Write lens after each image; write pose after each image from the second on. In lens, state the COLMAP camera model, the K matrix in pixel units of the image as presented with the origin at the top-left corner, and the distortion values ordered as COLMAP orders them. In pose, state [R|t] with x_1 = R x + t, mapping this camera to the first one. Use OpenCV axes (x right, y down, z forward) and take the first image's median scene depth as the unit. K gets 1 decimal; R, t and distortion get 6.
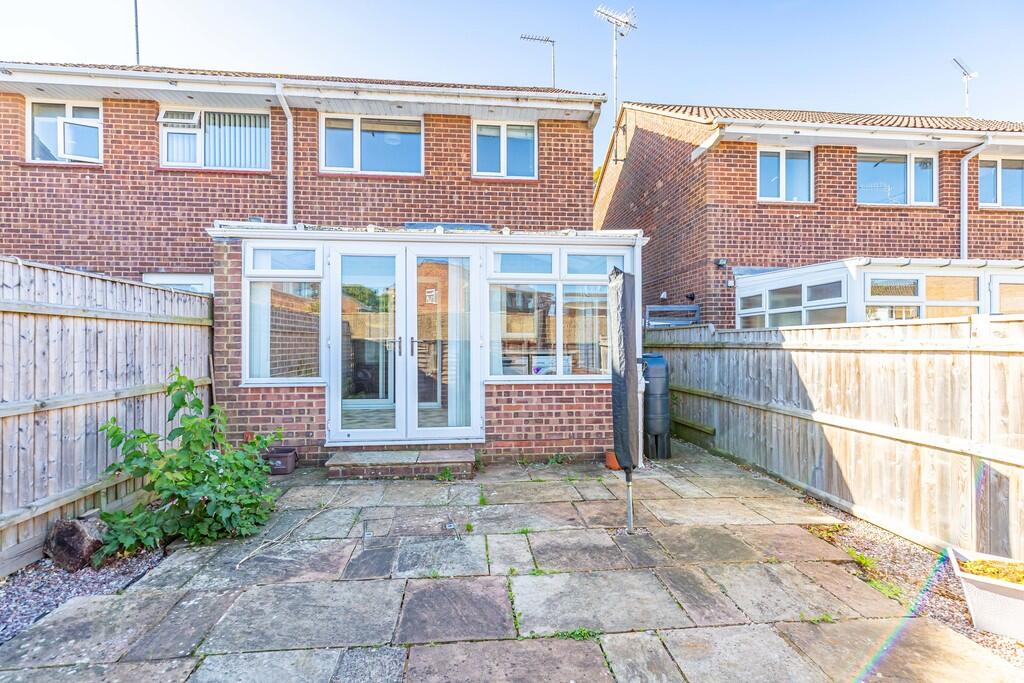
lens RADIAL K [[465.0, 0, 510.3], [0, 465.0, 340.4], [0, 0, 1]] dist [-0.000546, 0.000928]
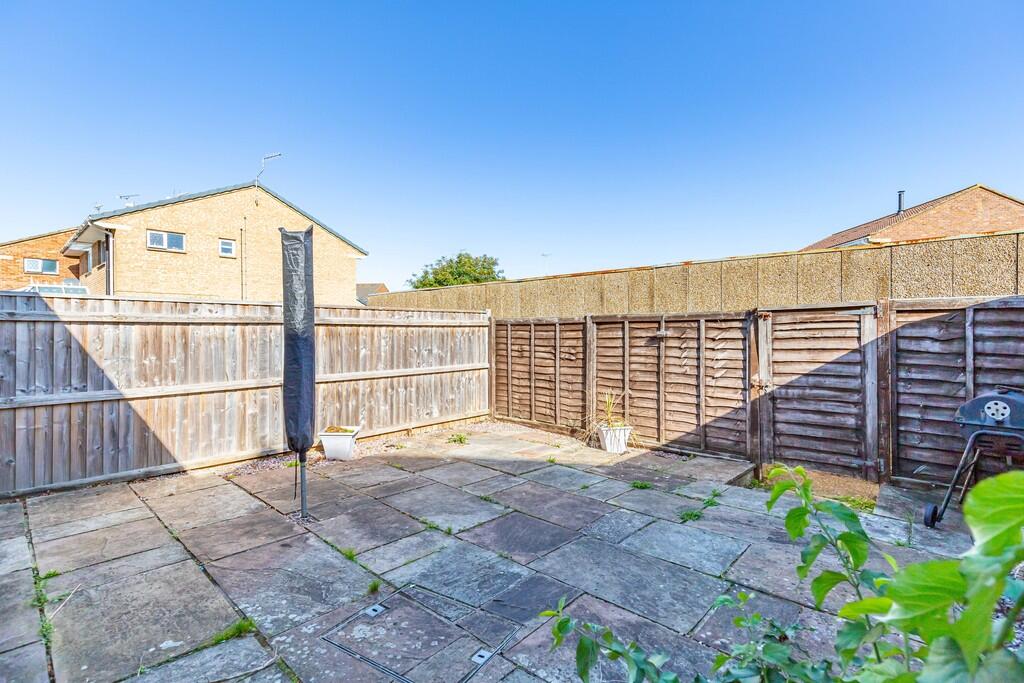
lens RADIAL K [[465.0, 0, 520.6], [0, 465.0, 333.5], [0, 0, 1]] dist [-0.000546, 0.000928]
pose [[-0.671869, -0.004525, 0.740656, -0.727669], [-0.003051, 0.999990, 0.003342, 0.046434], [-0.740663, -0.000014, -0.671876, 1.326843]]
